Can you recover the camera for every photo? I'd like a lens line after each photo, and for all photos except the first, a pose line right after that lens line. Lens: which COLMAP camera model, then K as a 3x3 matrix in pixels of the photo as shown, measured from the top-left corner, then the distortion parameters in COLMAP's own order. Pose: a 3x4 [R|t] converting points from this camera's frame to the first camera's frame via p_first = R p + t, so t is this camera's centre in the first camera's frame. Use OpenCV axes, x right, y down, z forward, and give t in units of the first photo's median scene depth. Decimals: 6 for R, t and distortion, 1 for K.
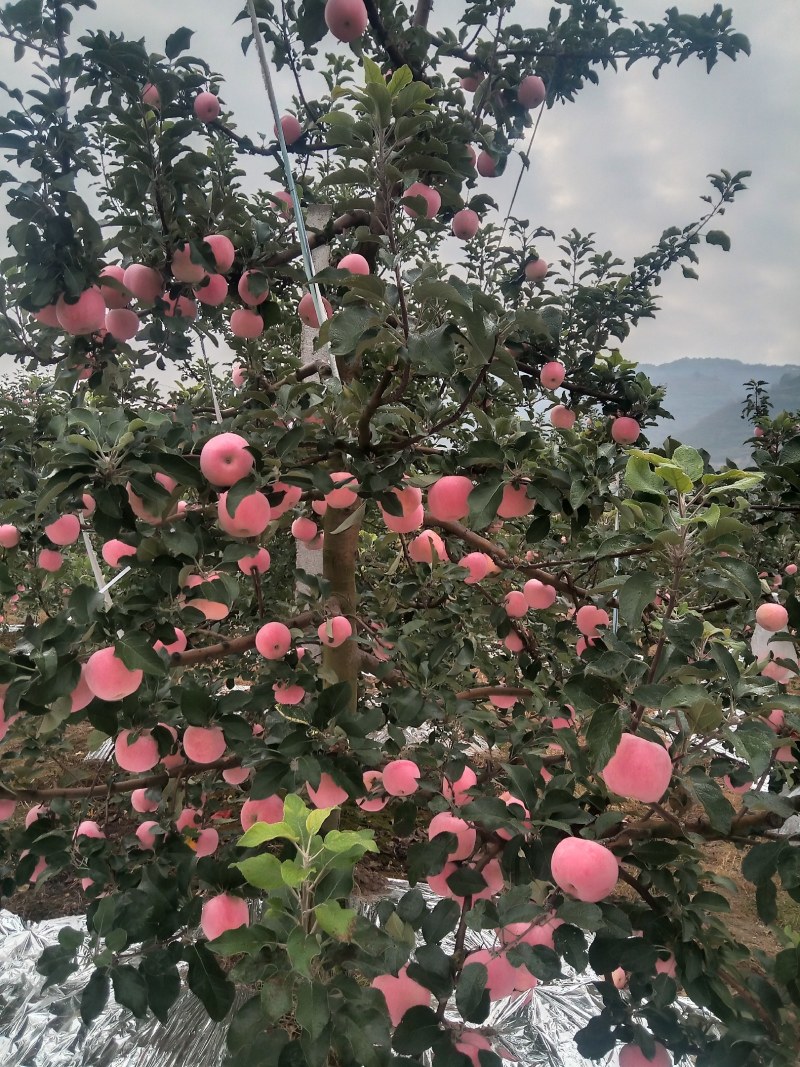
lens RADIAL K [[1178.6, 0, 400.3], [0, 1178.6, 533.0], [0, 0, 1]] dist [0.082267, -0.000615]
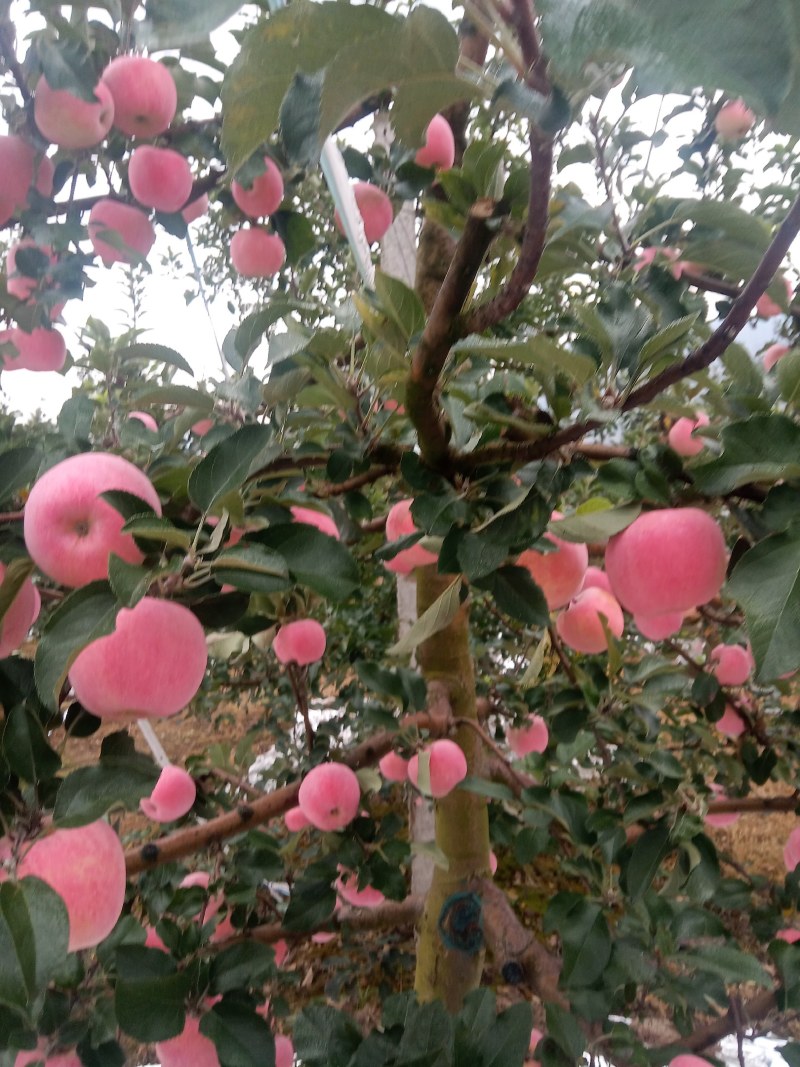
lens RADIAL K [[1178.6, 0, 400.5], [0, 1178.6, 534.3], [0, 0, 1]] dist [0.082267, -0.000615]
pose [[0.990988, -0.073701, -0.111850, -0.001096], [0.075624, 0.997051, 0.013046, -0.053271], [0.110558, -0.021387, 0.993640, 0.597894]]
